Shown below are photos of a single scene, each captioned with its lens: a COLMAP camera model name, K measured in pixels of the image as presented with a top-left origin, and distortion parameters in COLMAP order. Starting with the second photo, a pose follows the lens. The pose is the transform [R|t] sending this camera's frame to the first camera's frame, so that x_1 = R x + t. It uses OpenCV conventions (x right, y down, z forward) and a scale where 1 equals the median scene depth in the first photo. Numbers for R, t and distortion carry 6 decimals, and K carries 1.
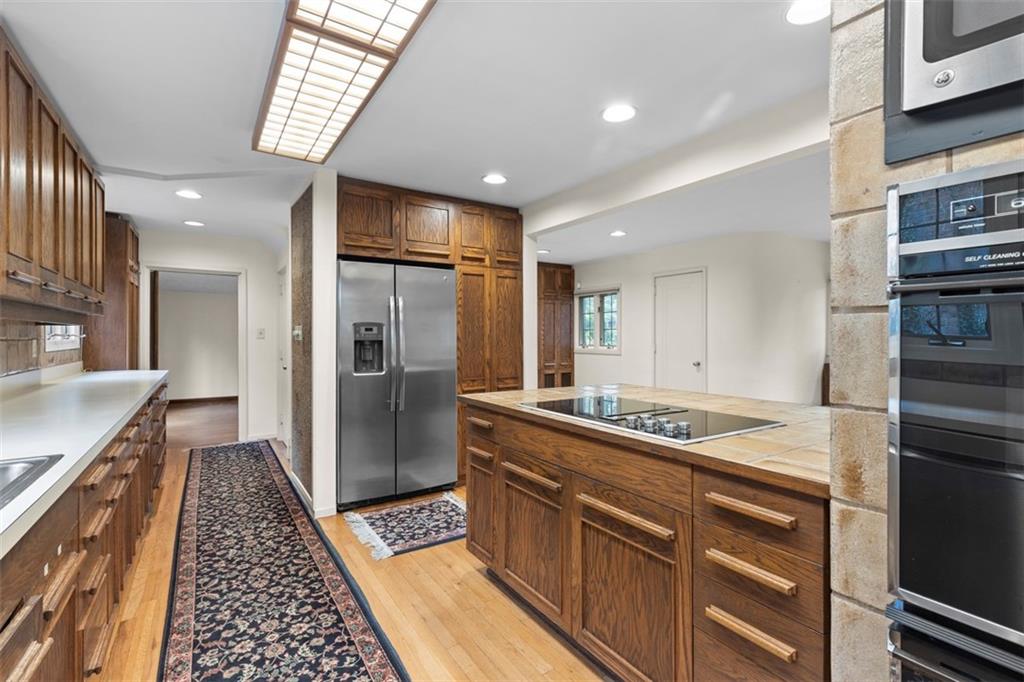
lens RADIAL K [[465.8, 0, 513.9], [0, 465.8, 335.7], [0, 0, 1]] dist [0.013601, -0.002227]
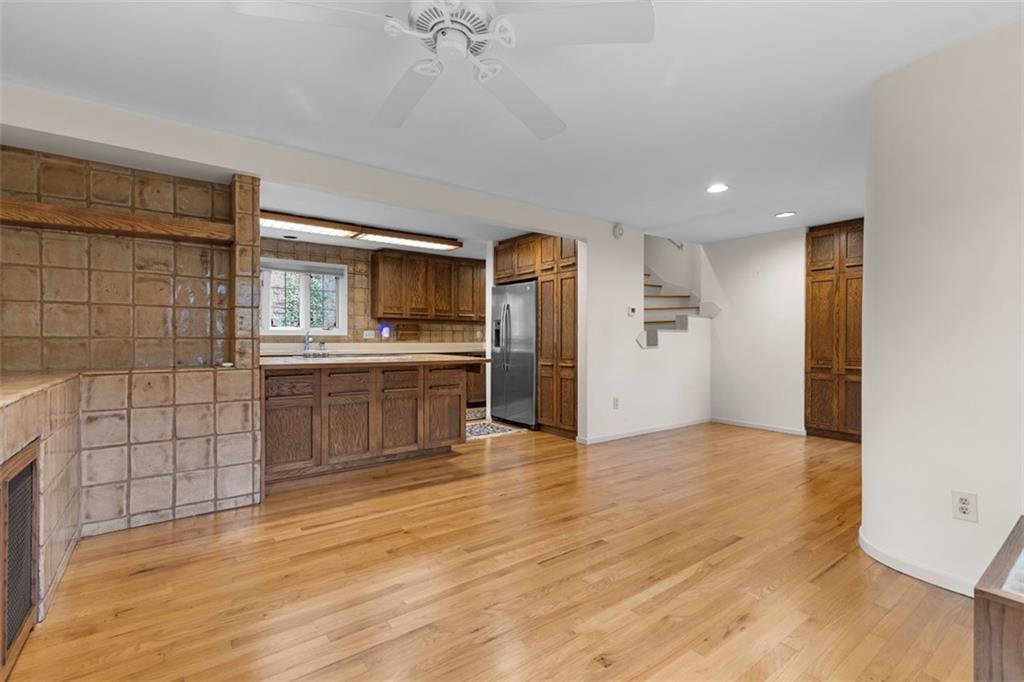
lens RADIAL K [[465.8, 0, 523.3], [0, 465.8, 340.9], [0, 0, 1]] dist [0.013601, -0.002227]
pose [[0.070241, 0.006590, -0.997508, 1.702289], [-0.004239, 0.999971, 0.006308, 0.049098], [0.997521, 0.003785, 0.070267, 1.103775]]
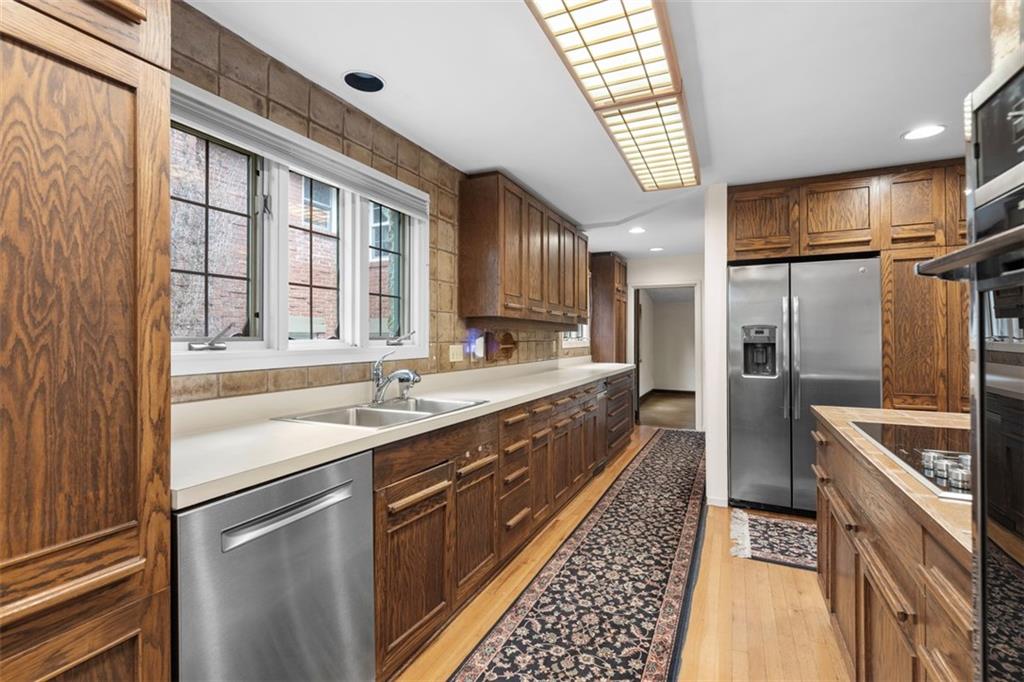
lens RADIAL K [[465.8, 0, 525.3], [0, 465.8, 334.3], [0, 0, 1]] dist [0.013601, -0.002227]
pose [[0.533106, -0.007032, -0.846019, 0.303918], [-0.000199, 0.999964, -0.008437, 0.000073], [0.846048, 0.004666, 0.533086, 0.052670]]
